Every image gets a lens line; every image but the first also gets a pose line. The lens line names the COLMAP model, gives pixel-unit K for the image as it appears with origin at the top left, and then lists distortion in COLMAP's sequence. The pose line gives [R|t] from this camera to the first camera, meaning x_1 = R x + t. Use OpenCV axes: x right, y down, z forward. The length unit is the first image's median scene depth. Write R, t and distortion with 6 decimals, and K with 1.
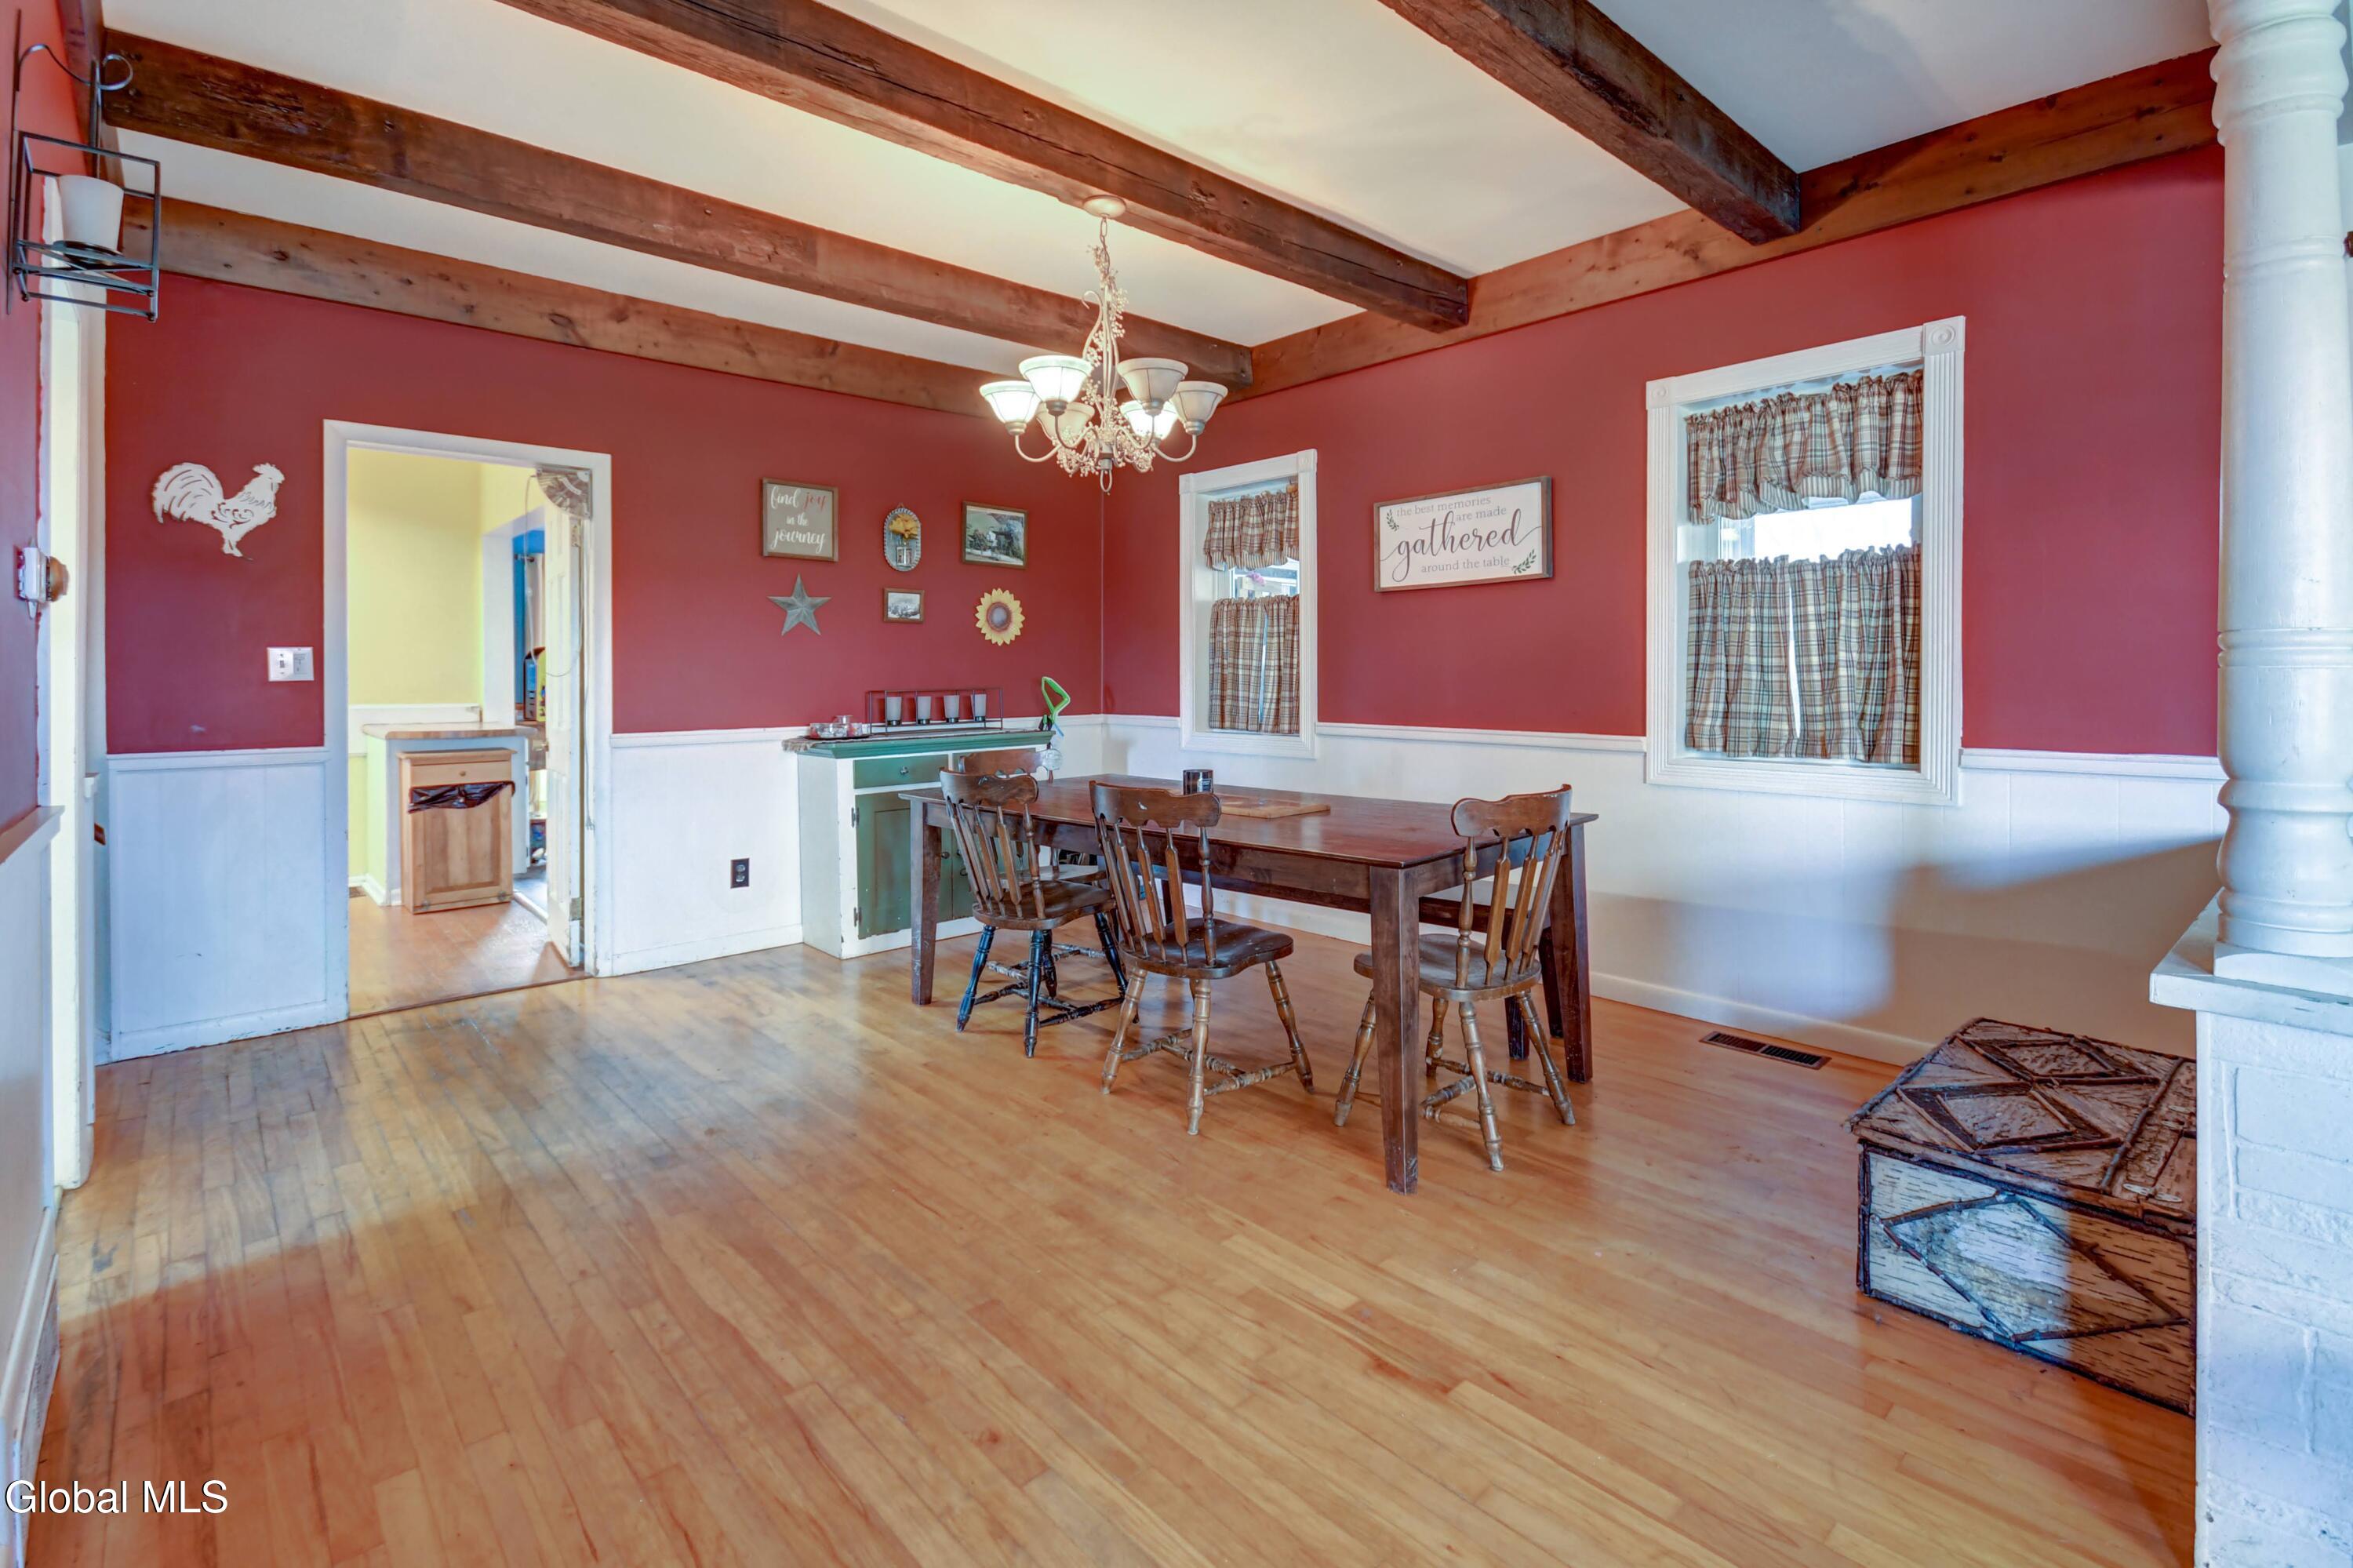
lens RADIAL K [[1067.2, 0, 1182.6], [0, 1067.2, 673.3], [0, 0, 1]] dist [0.002541, 0.000327]
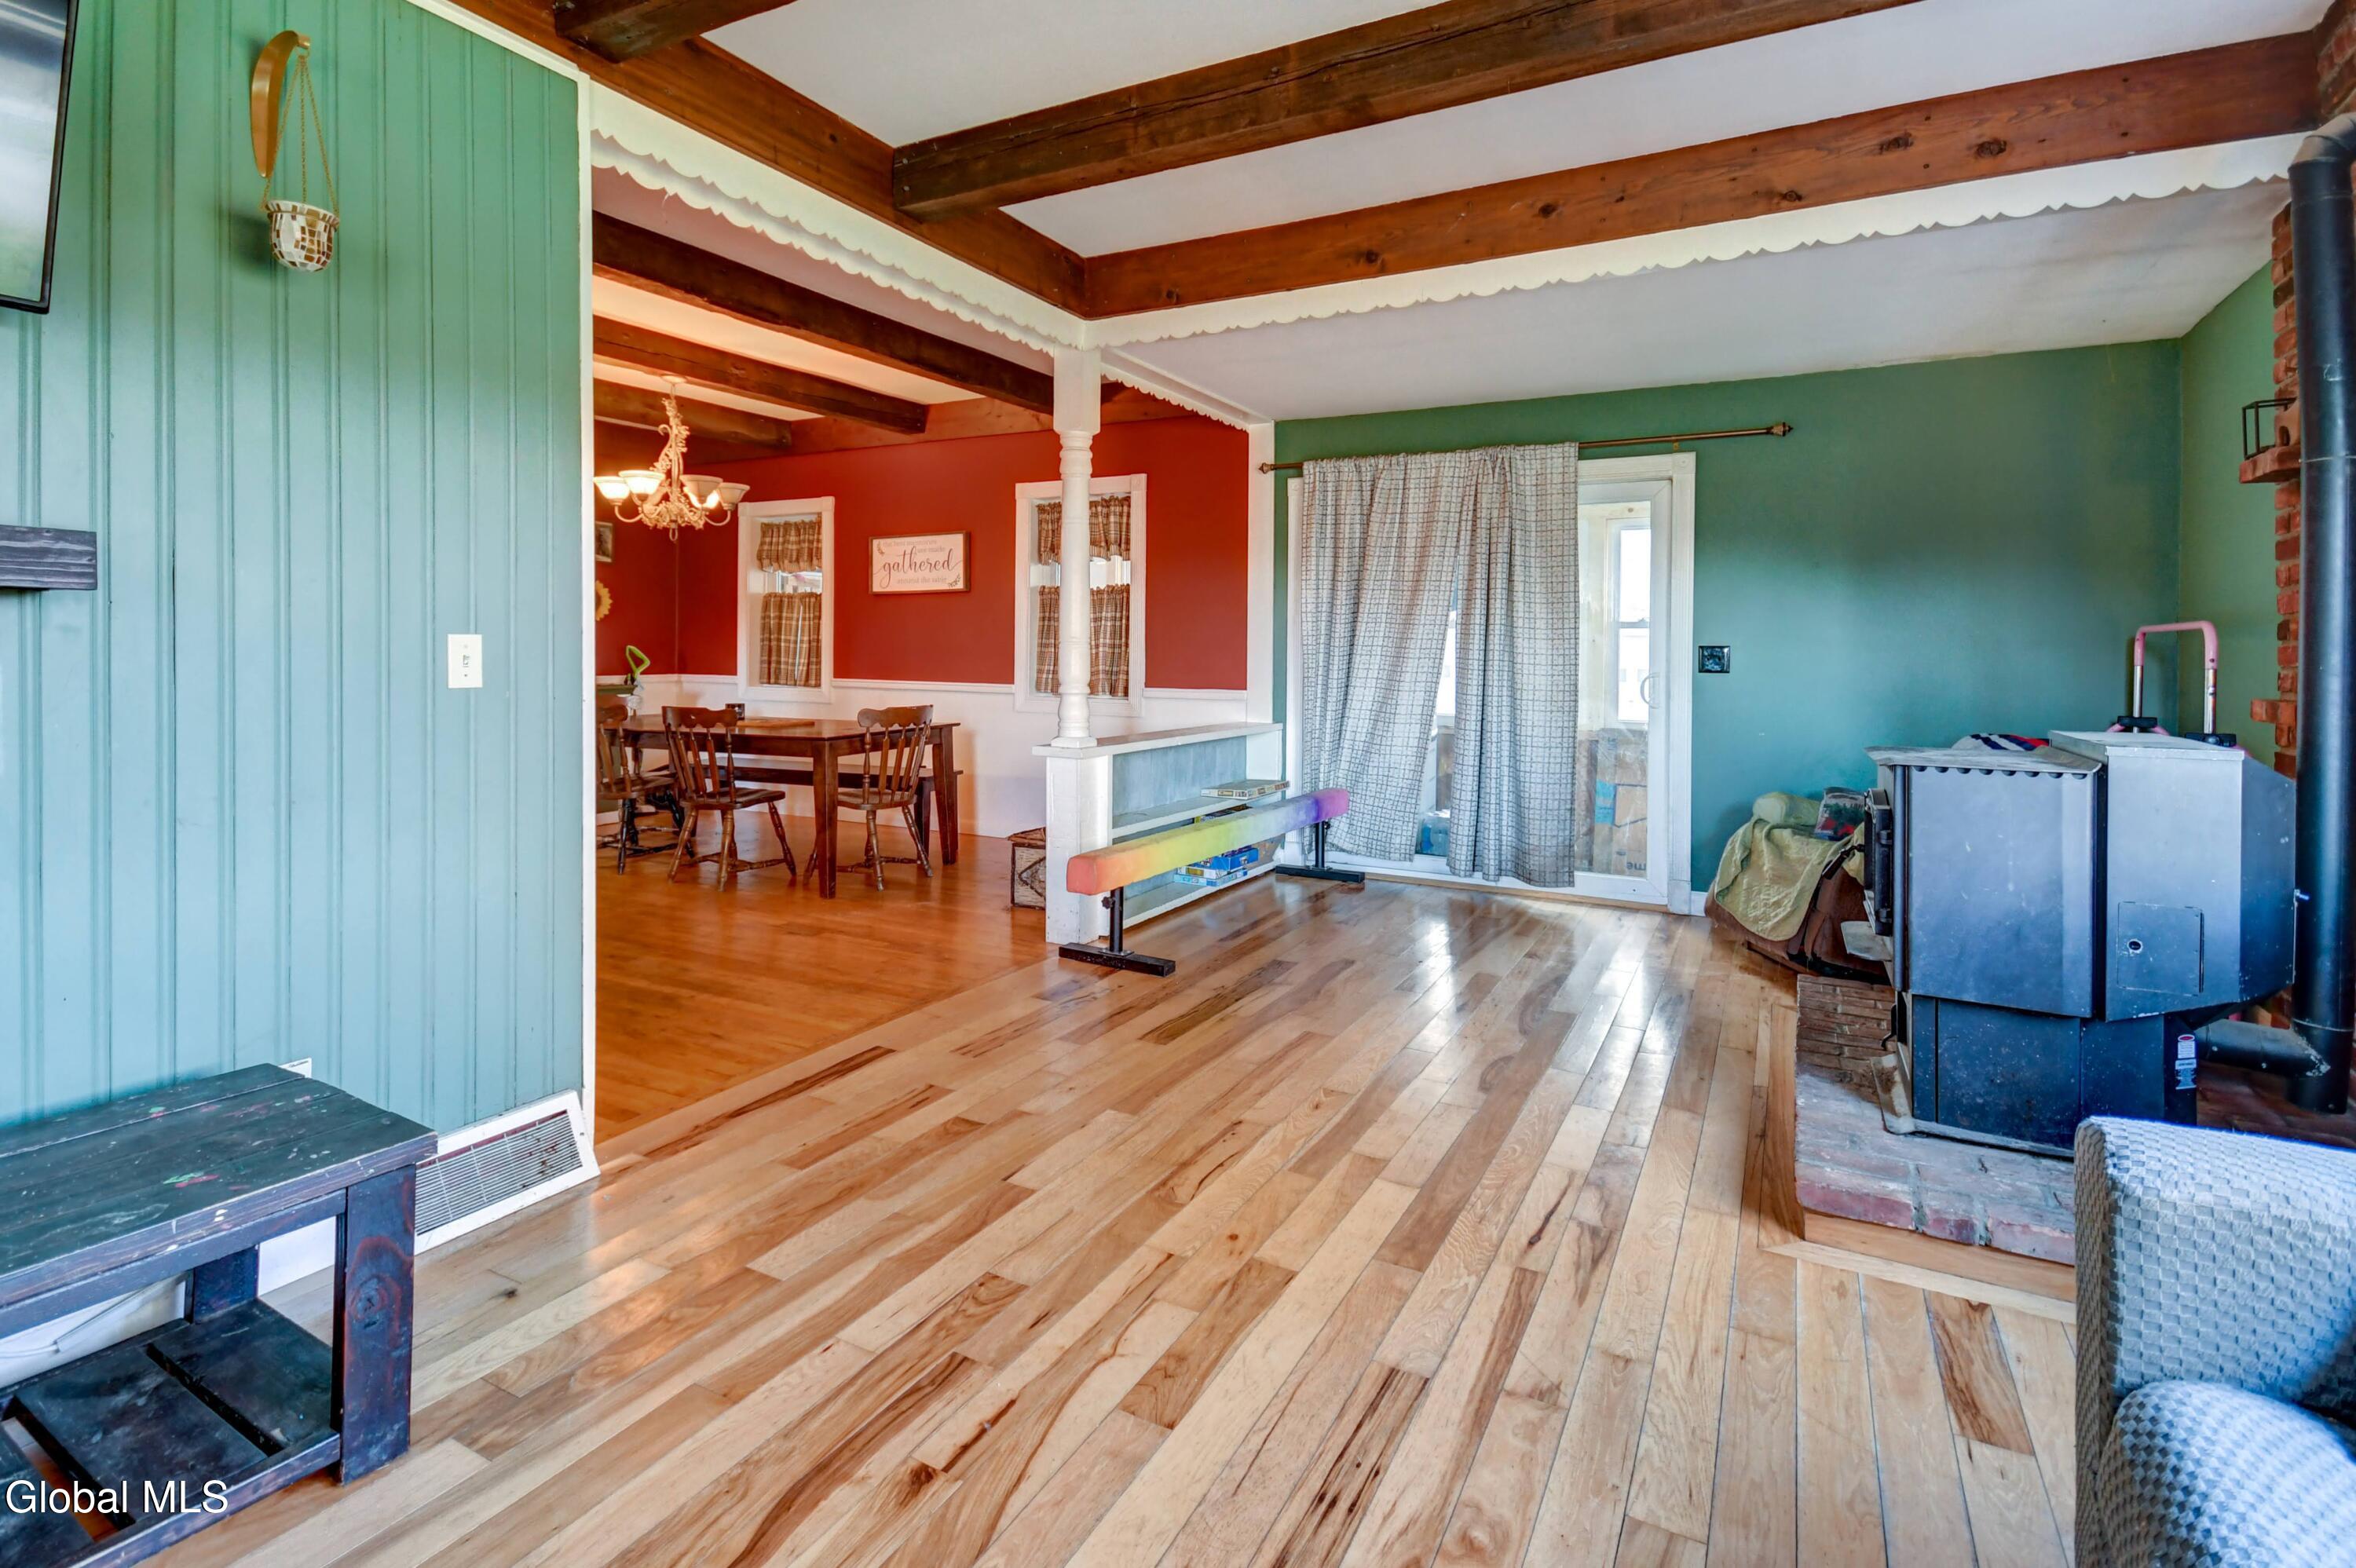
lens RADIAL K [[1068.5, 0, 1184.1], [0, 1068.5, 673.2], [0, 0, 1]] dist [0.002541, 0.000327]
pose [[0.936331, 0.009421, 0.350992, 0.065241], [-0.016316, 0.999728, 0.016692, 0.005370], [-0.350739, -0.021356, 0.936230, -0.621070]]
